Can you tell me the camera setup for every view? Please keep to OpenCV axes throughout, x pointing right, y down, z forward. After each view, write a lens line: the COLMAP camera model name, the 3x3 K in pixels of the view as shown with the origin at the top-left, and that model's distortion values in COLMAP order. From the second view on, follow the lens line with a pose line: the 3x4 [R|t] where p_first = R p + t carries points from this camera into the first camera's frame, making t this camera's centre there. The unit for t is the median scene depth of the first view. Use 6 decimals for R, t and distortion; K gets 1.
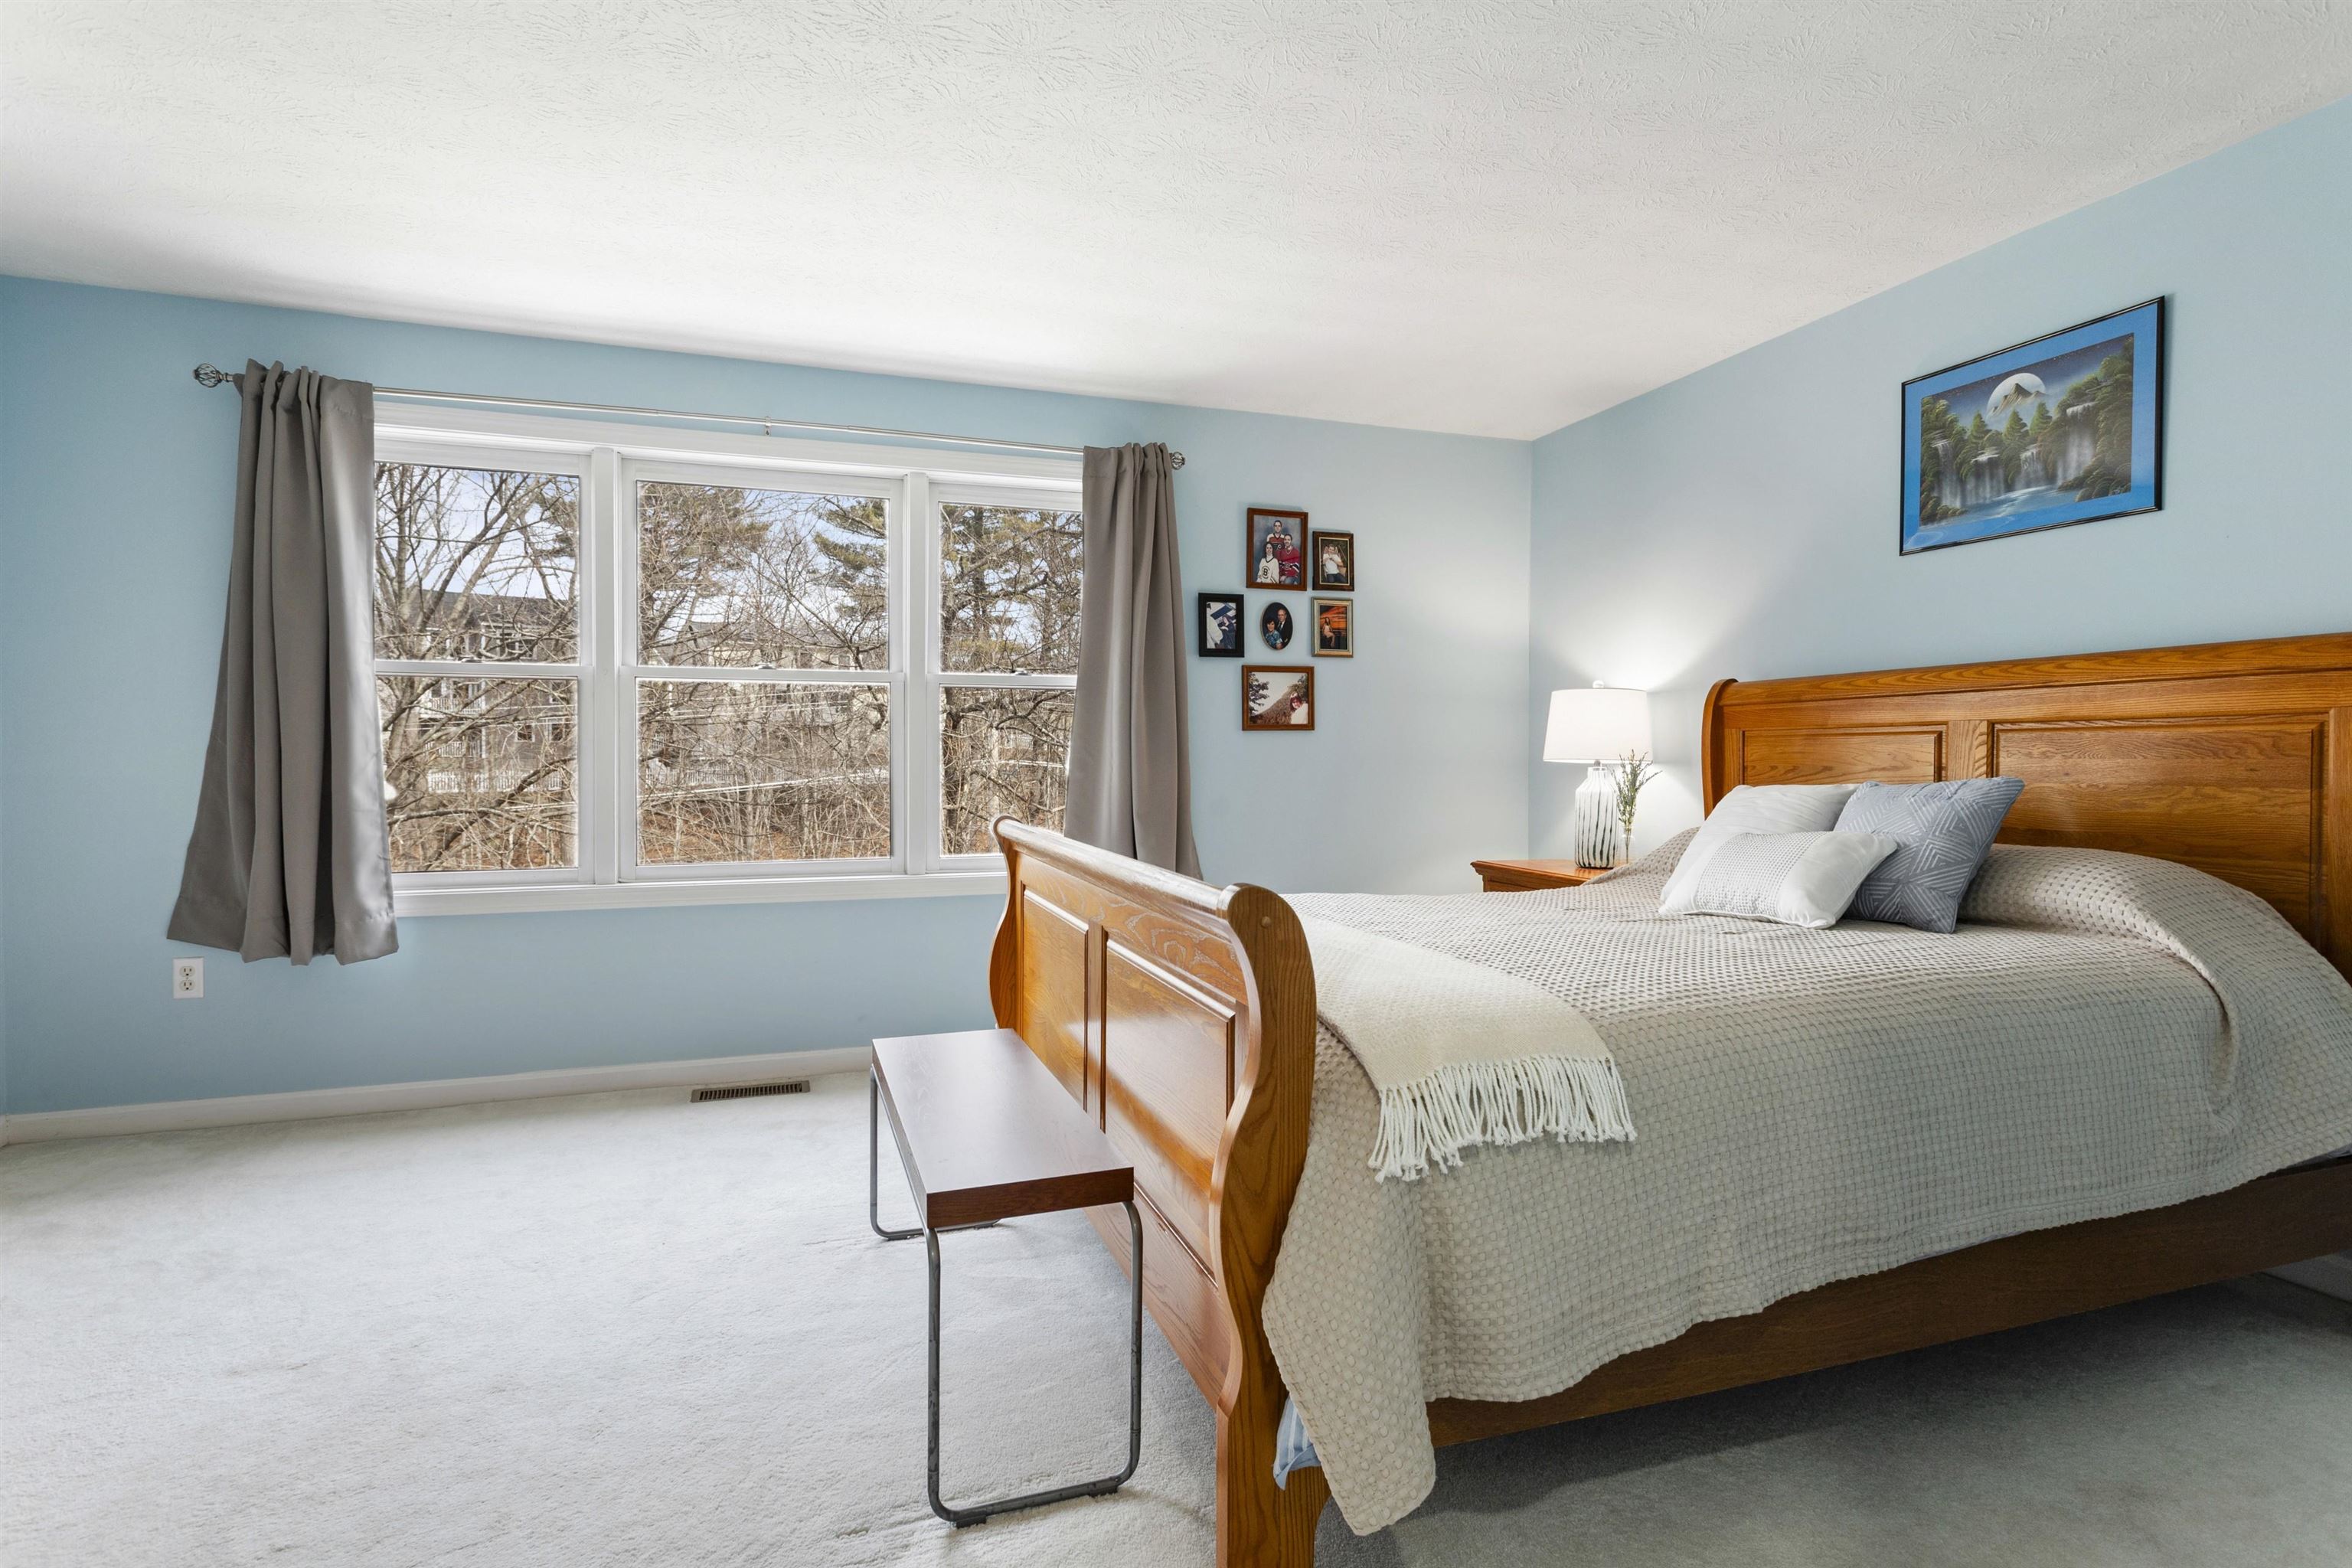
lens RADIAL K [[1146.9, 0, 1211.5], [0, 1146.9, 795.1], [0, 0, 1]] dist [0.003528, 0.001786]
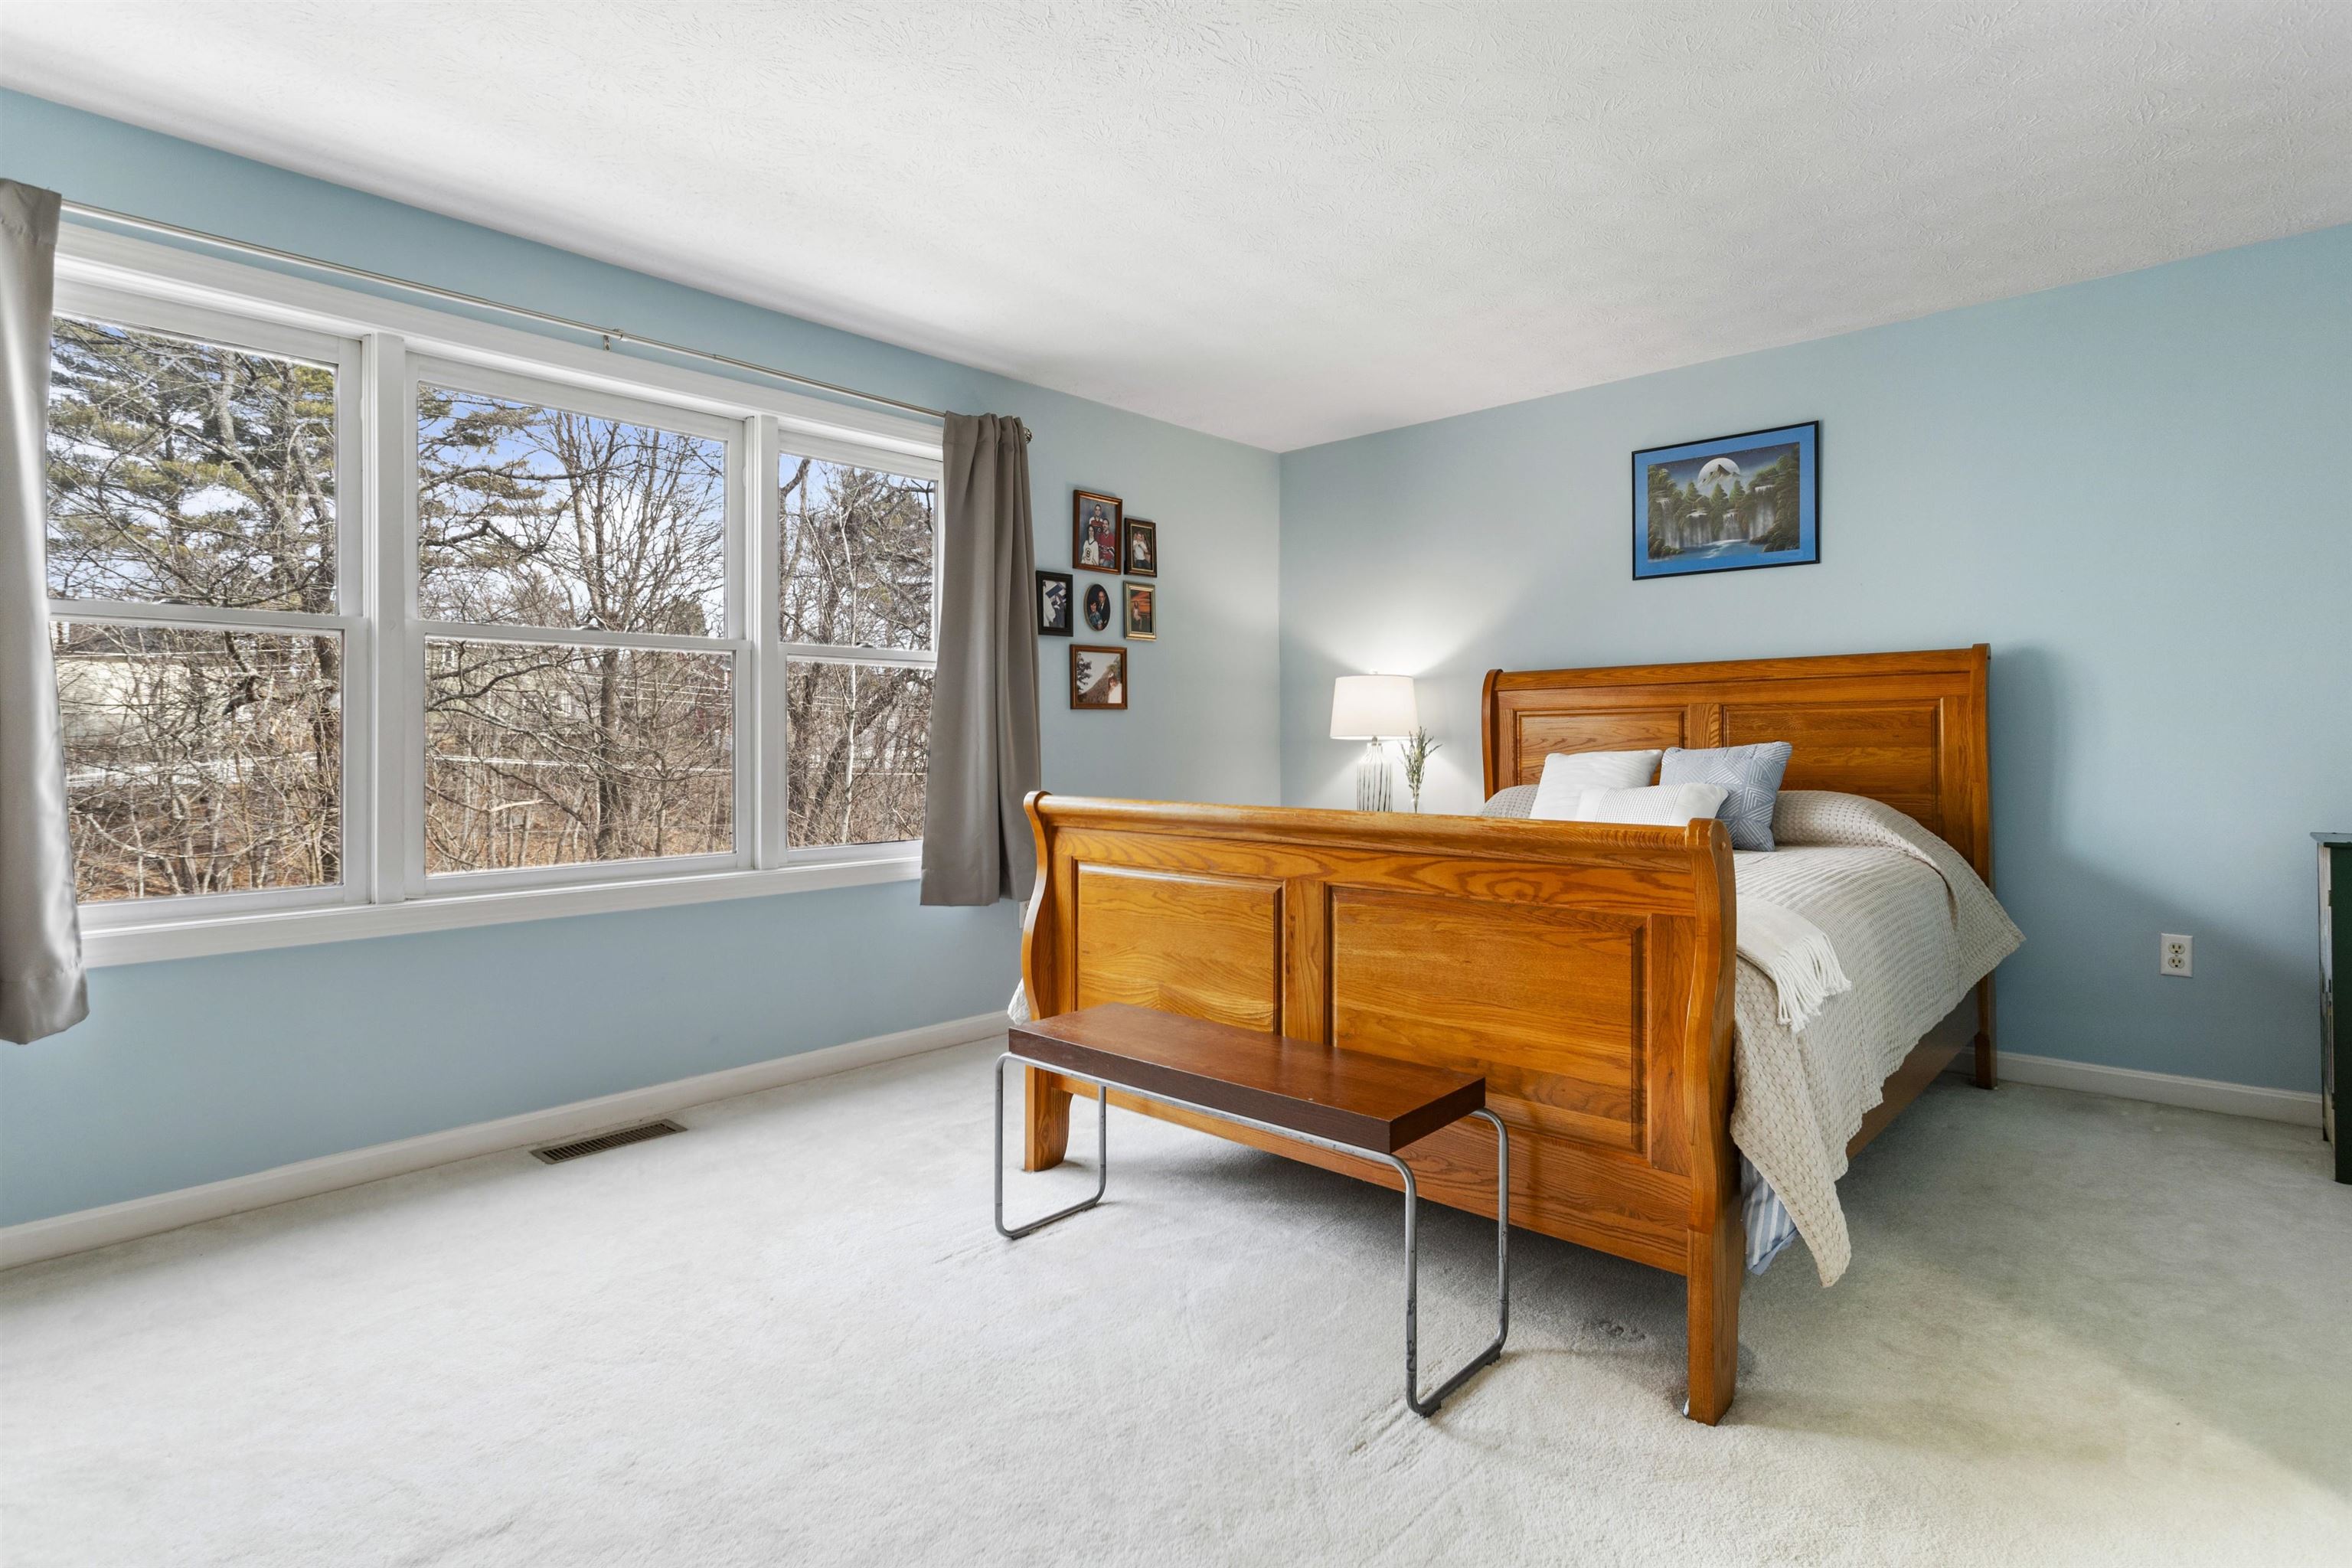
lens RADIAL K [[1146.9, 0, 1283.3], [0, 1146.9, 759.1], [0, 0, 1]] dist [0.003528, 0.001786]
pose [[0.870811, -0.014733, 0.491396, -0.430252], [0.023872, 0.999639, -0.012333, 0.006460], [-0.491037, 0.022470, 0.870849, 0.044069]]
